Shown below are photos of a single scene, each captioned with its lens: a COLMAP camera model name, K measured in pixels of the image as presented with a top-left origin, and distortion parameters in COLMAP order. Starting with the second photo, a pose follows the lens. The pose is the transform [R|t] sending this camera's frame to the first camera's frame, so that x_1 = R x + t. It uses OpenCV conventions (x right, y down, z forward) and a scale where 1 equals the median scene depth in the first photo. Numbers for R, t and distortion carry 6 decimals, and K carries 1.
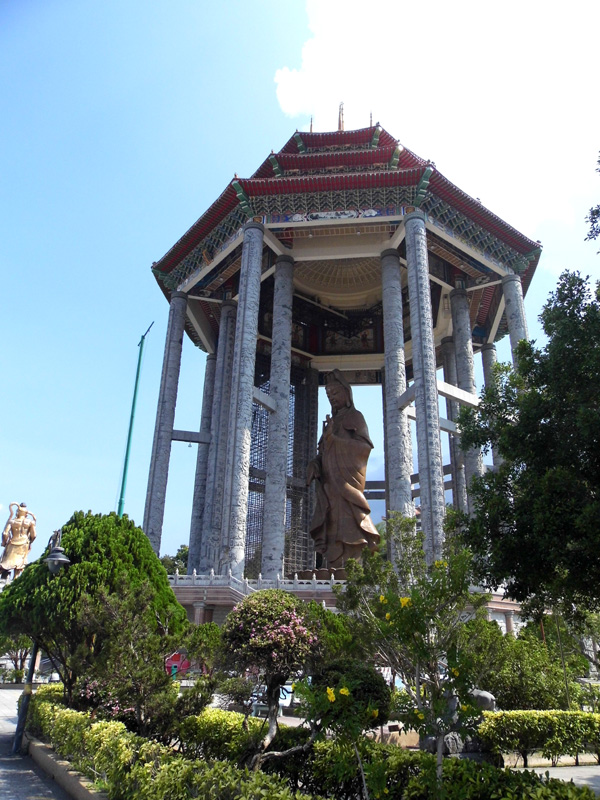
lens RADIAL K [[598.9, 0, 298.2], [0, 598.9, 401.4], [0, 0, 1]] dist [-0.019247, 0.019487]
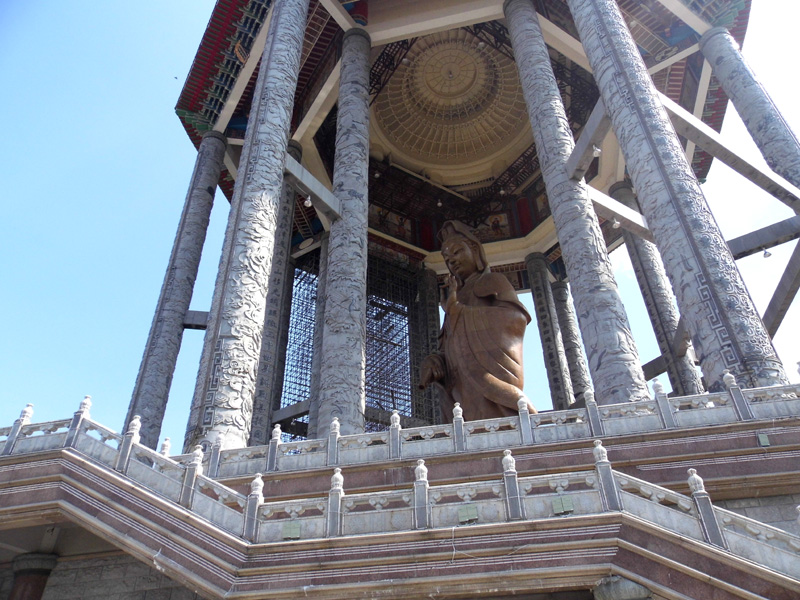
lens RADIAL K [[598.9, 0, 403.5], [0, 598.9, 297.9], [0, 0, 1]] dist [-0.019247, 0.019487]
pose [[0.995007, -0.090716, -0.041624, 0.029485], [0.078795, 0.969923, -0.230306, 0.185000], [0.061264, 0.225876, 0.972228, 0.428464]]
